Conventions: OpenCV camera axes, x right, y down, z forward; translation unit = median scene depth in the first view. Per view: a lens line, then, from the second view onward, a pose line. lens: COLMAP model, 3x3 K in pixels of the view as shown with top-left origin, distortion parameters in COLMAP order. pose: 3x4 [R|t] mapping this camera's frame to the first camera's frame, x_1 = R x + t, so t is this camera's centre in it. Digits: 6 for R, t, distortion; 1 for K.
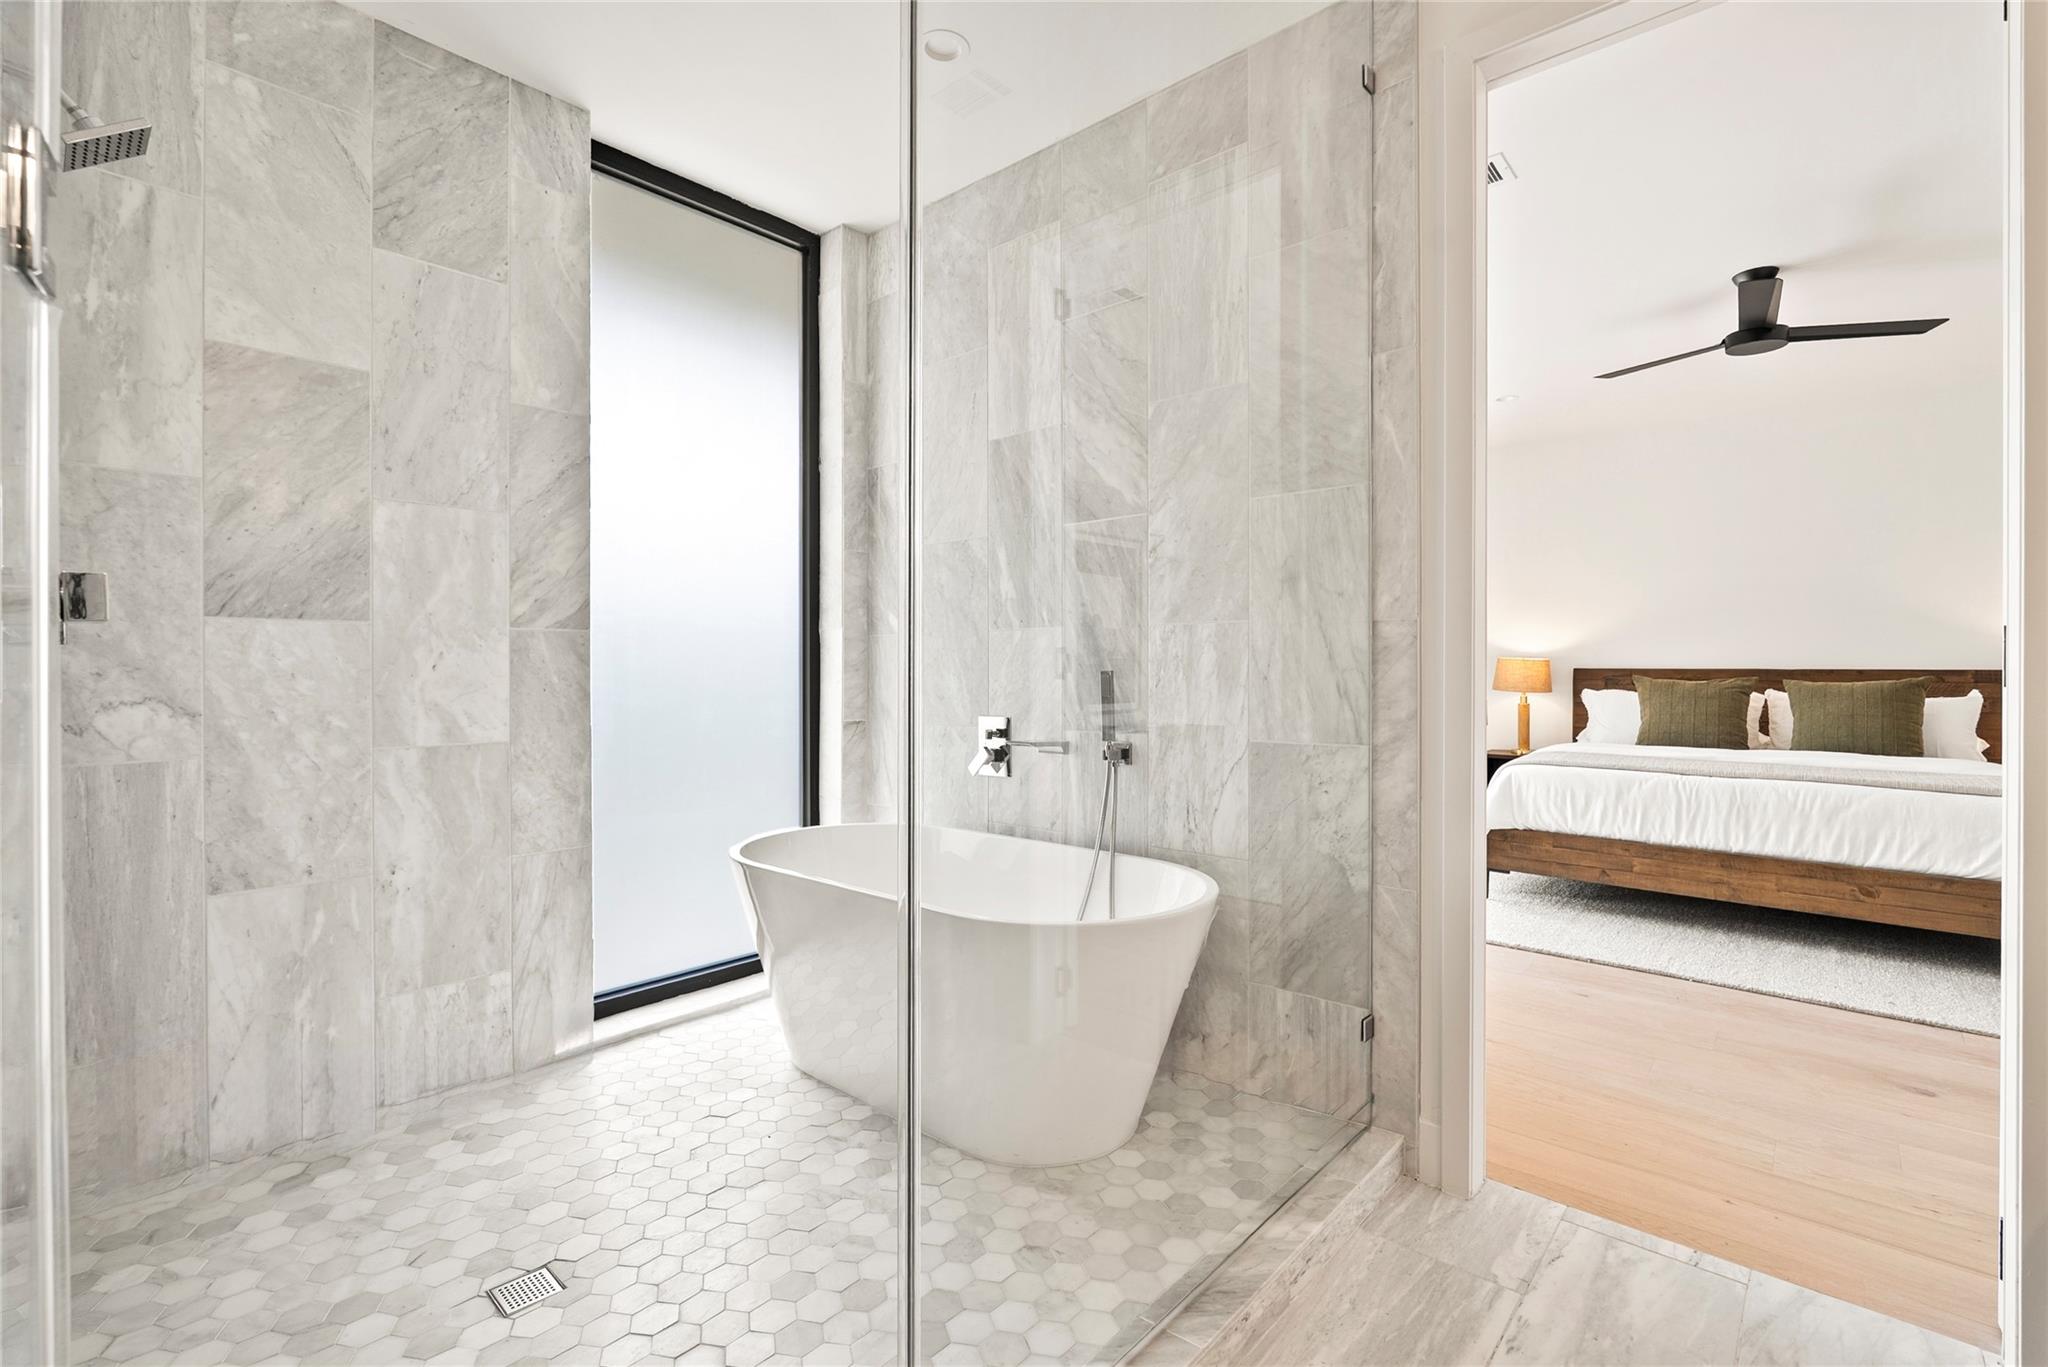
lens RADIAL K [[917.9, 0, 1024.7], [0, 917.9, 666.2], [0, 0, 1]] dist [-0.004179, 0.000528]
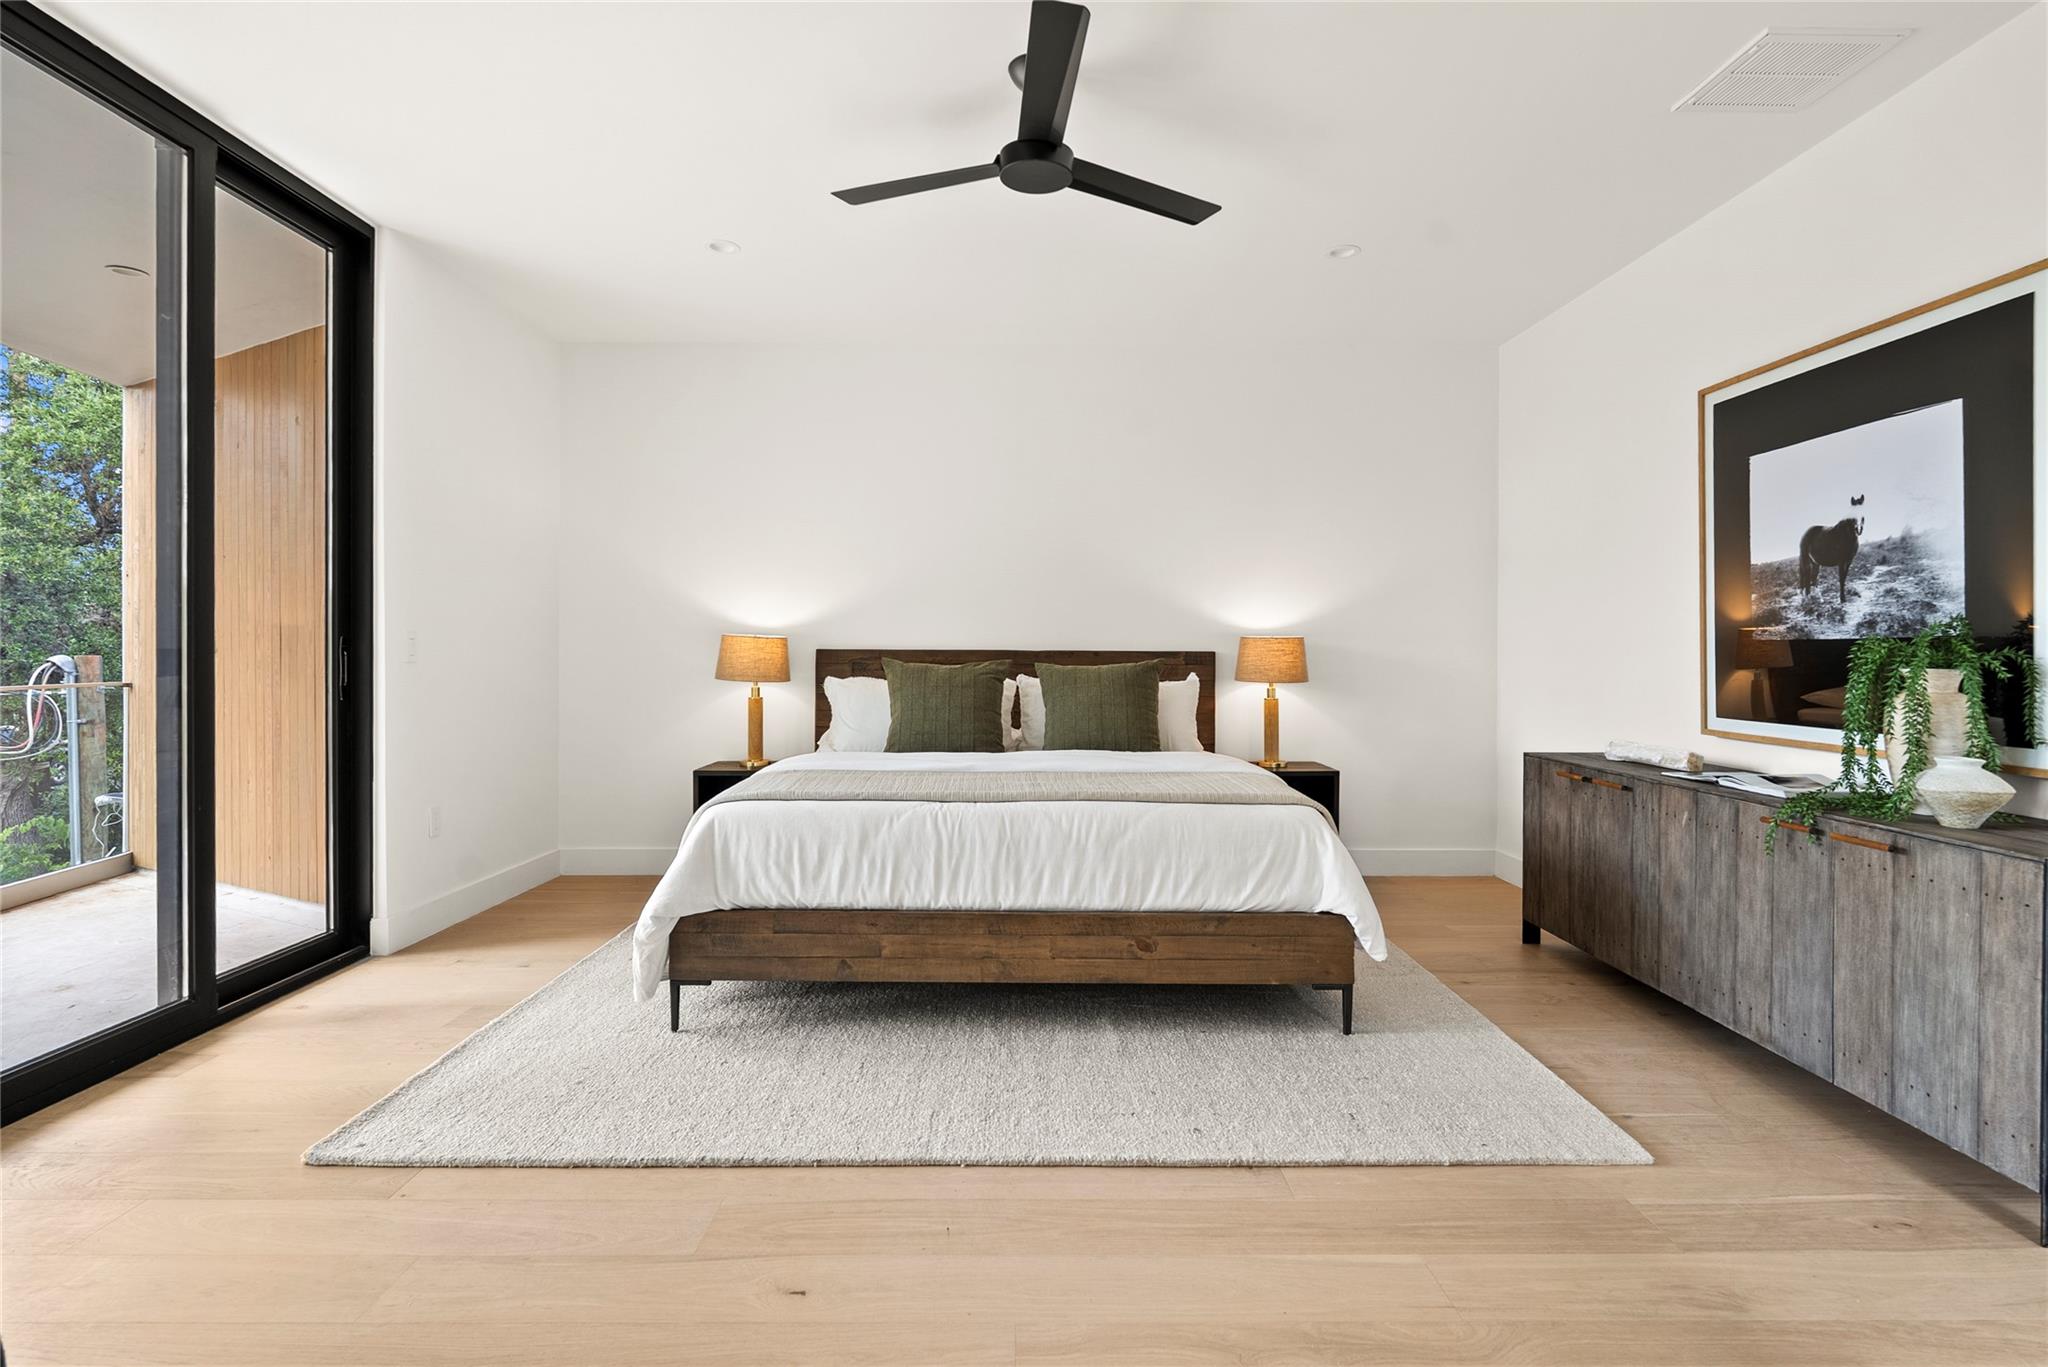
lens RADIAL K [[992.5, 0, 1028.2], [0, 992.5, 654.8], [0, 0, 1]] dist [-0.002921, -0.000321]
pose [[0.743745, -0.000731, 0.668463, 0.276441], [-0.003195, 0.999984, 0.004648, 0.004020], [-0.668456, -0.005593, 0.743731, 0.416477]]
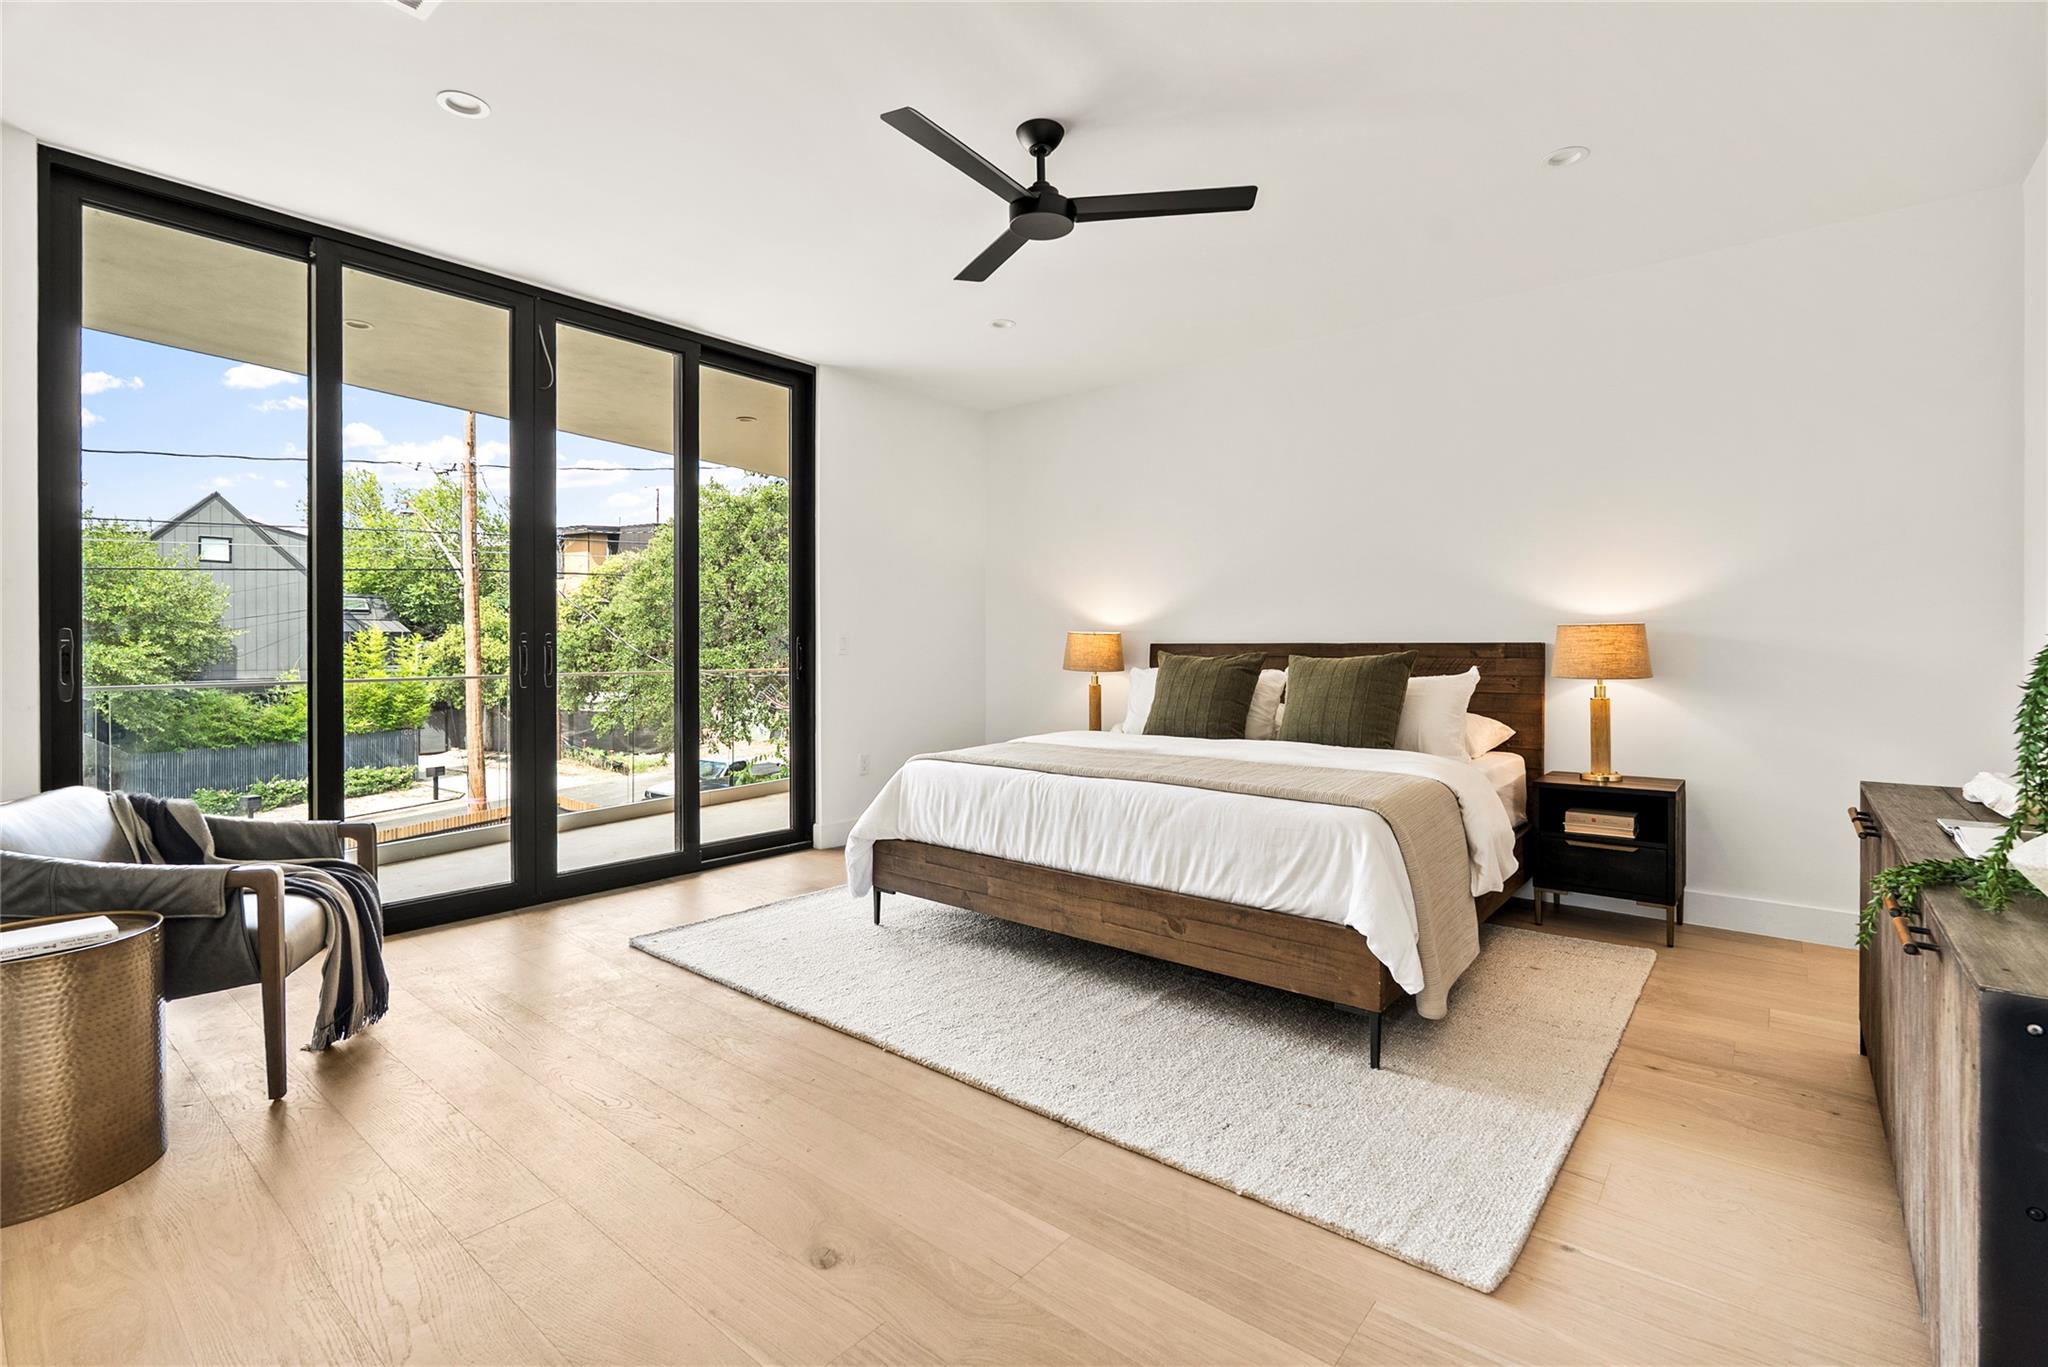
lens RADIAL K [[926.9, 0, 1032.9], [0, 926.9, 657.3], [0, 0, 1]] dist [-0.005838, 0.000415]
pose [[0.999367, -0.002903, 0.035458, 0.701556], [0.002583, 0.999955, 0.009074, 0.010051], [-0.035482, -0.008977, 0.999330, 0.198842]]
